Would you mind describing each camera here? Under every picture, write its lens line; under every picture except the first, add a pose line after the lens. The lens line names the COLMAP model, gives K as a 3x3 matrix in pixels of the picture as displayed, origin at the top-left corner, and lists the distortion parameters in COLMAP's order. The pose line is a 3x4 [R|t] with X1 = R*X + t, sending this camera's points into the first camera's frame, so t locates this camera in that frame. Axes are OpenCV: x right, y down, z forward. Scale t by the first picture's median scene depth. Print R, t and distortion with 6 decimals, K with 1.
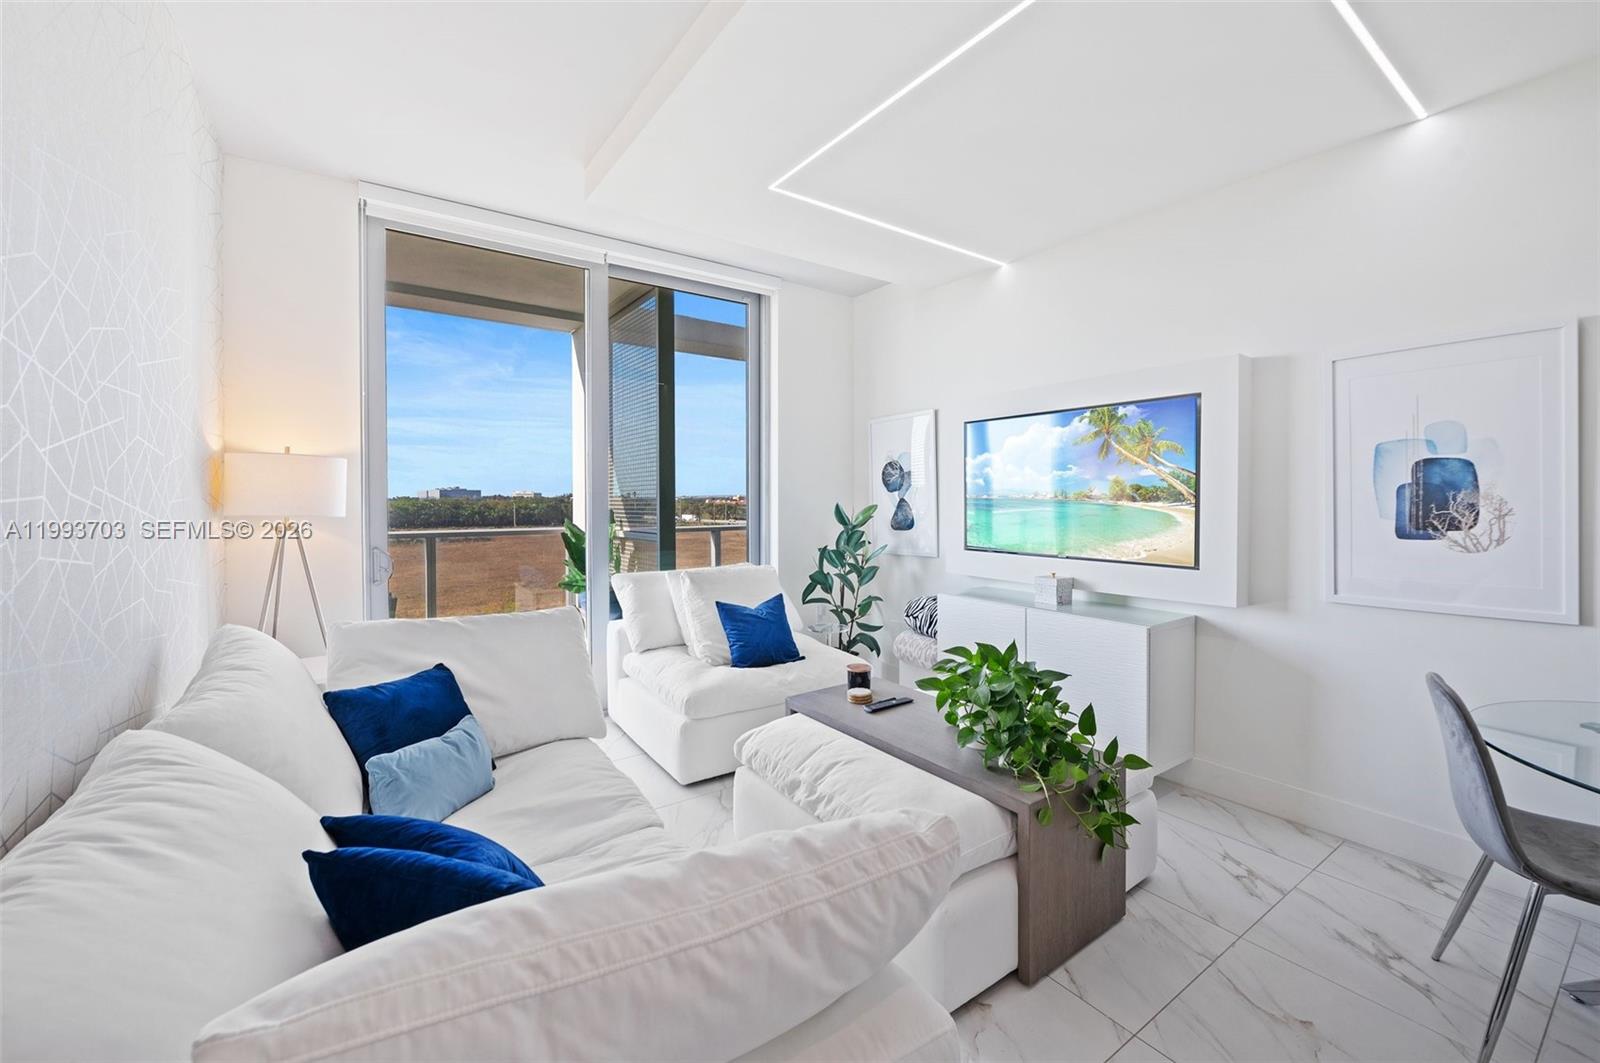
lens RADIAL K [[656.6, 0, 816.8], [0, 656.6, 511.6], [0, 0, 1]] dist [-0.008204, -0.000409]
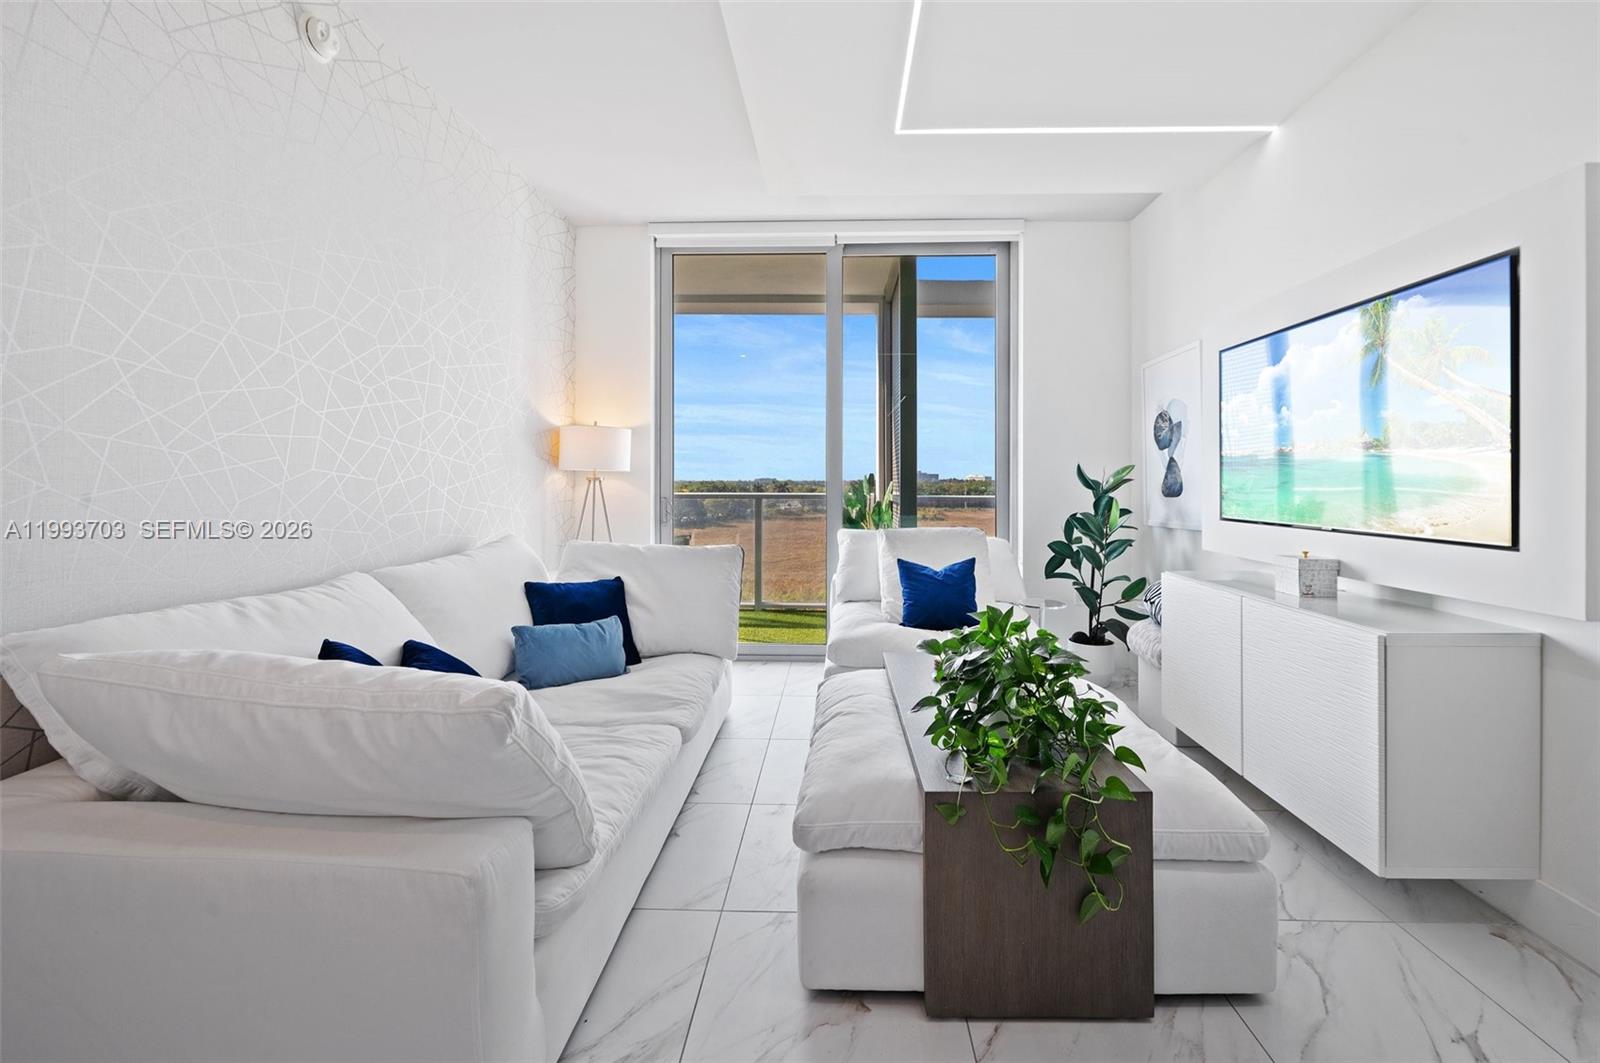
lens RADIAL K [[659.9, 0, 809.0], [0, 659.9, 483.9], [0, 0, 1]] dist [-0.001058, -0.003660]
pose [[0.789398, 0.005205, -0.613859, 0.423879], [-0.015359, 0.999818, -0.011274, 0.043500], [0.613689, 0.018328, 0.789335, 0.147995]]
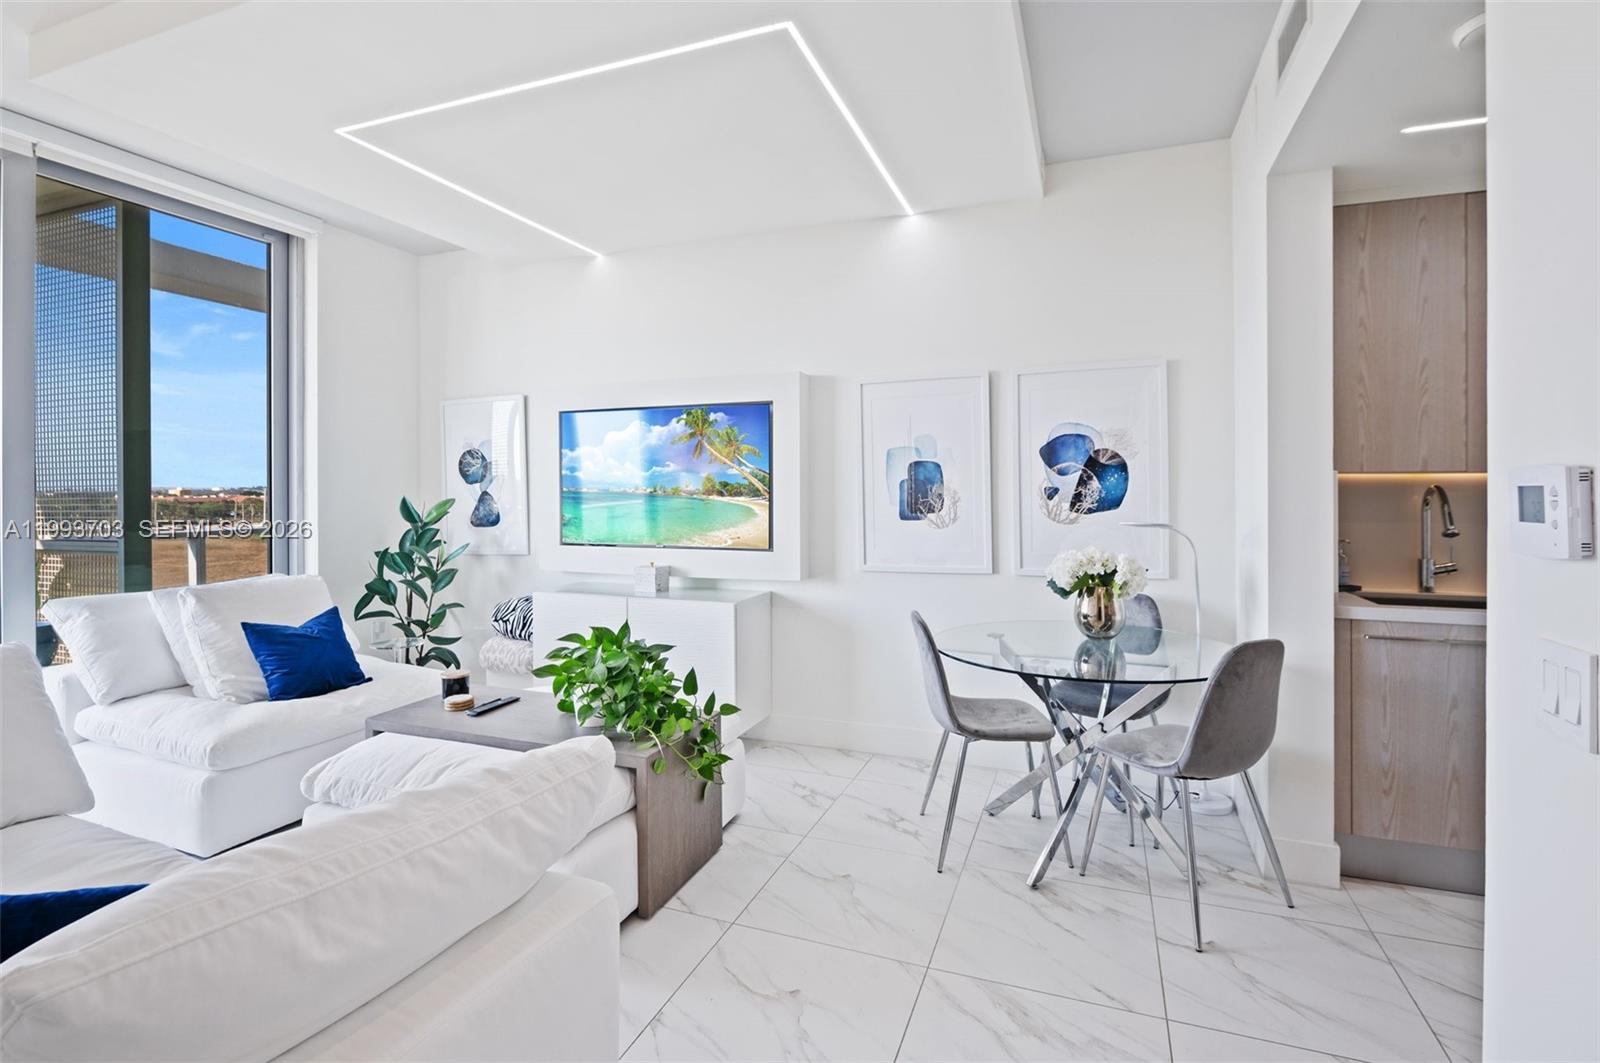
lens RADIAL K [[752.1, 0, 817.4], [0, 752.1, 492.7], [0, 0, 1]] dist [-0.001272, -0.000178]
pose [[0.833224, -0.003285, 0.552925, -0.091338], [0.013322, 0.999811, -0.014136, 0.003580], [-0.552774, 0.019145, 0.833111, -0.162752]]
